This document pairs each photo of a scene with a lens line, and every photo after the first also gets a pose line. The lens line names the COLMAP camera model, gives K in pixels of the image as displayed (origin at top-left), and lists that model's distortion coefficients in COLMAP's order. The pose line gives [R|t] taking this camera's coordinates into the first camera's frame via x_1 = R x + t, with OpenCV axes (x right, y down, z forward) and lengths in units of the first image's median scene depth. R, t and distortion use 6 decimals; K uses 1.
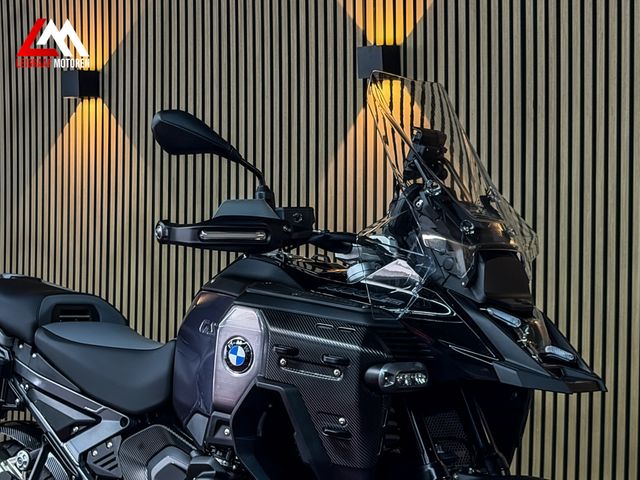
lens RADIAL K [[1480.9, 0, 312.2], [0, 1480.9, 243.8], [0, 0, 1]] dist [0.165597, 0.000000]
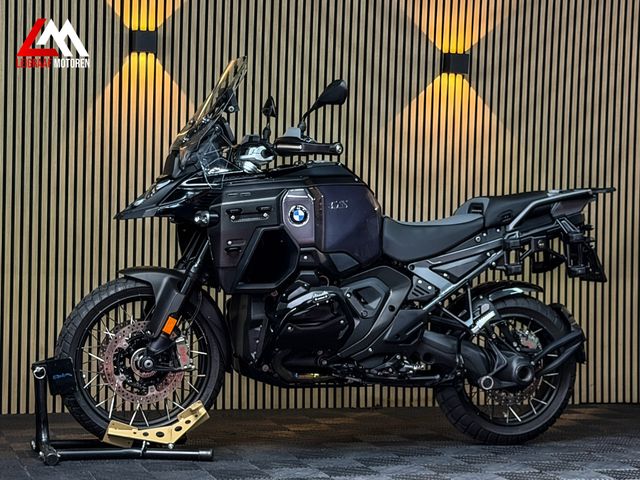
lens RADIAL K [[1465.7, 0, 336.3], [0, 1465.7, 230.4], [0, 0, 1]] dist [0.140922, 0.000000]
pose [[0.539801, 0.000045, 0.841793, -1.438411], [-0.005366, 0.999980, 0.003388, 0.075785], [-0.841776, -0.006346, 0.539790, 0.085020]]
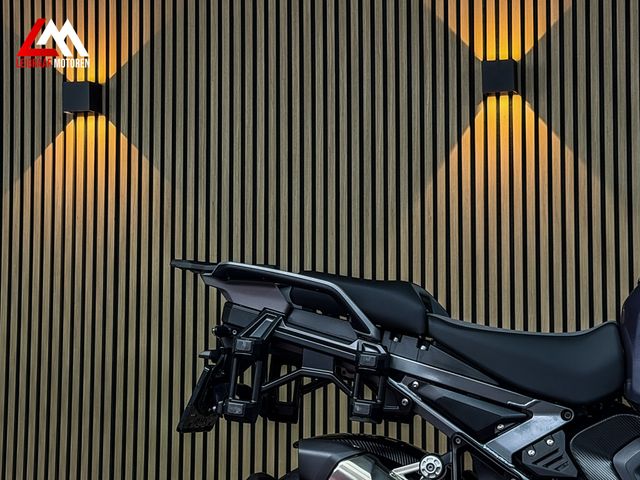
lens RADIAL K [[1480.9, 0, 305.2], [0, 1480.9, 233.7], [0, 0, 1]] dist [0.165597, 0.000000]
pose [[0.916251, 0.024082, 0.399880, -0.618935], [0.013253, 0.995823, -0.090338, 0.088397], [-0.400385, 0.088072, 0.912105, 0.232226]]
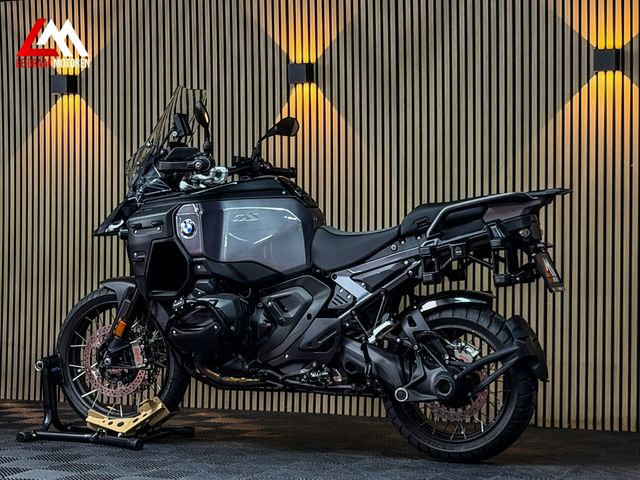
lens RADIAL K [[1465.7, 0, 330.0], [0, 1465.7, 239.7], [0, 0, 1]] dist [0.140922, 0.000000]
pose [[0.961816, -0.008546, 0.273565, -0.478810], [0.012527, 0.999839, -0.012809, 0.101292], [-0.273412, 0.015746, 0.961768, -0.688658]]
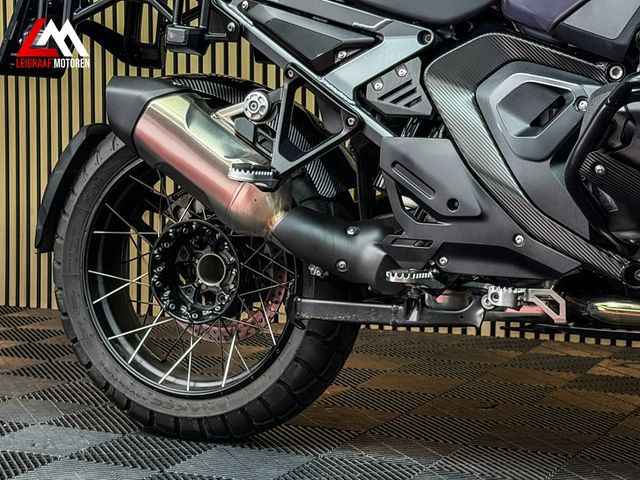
lens RADIAL K [[1480.9, 0, 319.1], [0, 1480.9, 235.1], [0, 0, 1]] dist [0.165597, 0.000000]
pose [[0.967963, -0.038213, 0.248167, -0.343298], [0.017815, 0.996313, 0.083925, 0.149574], [-0.250459, -0.076815, 0.965075, 0.328936]]
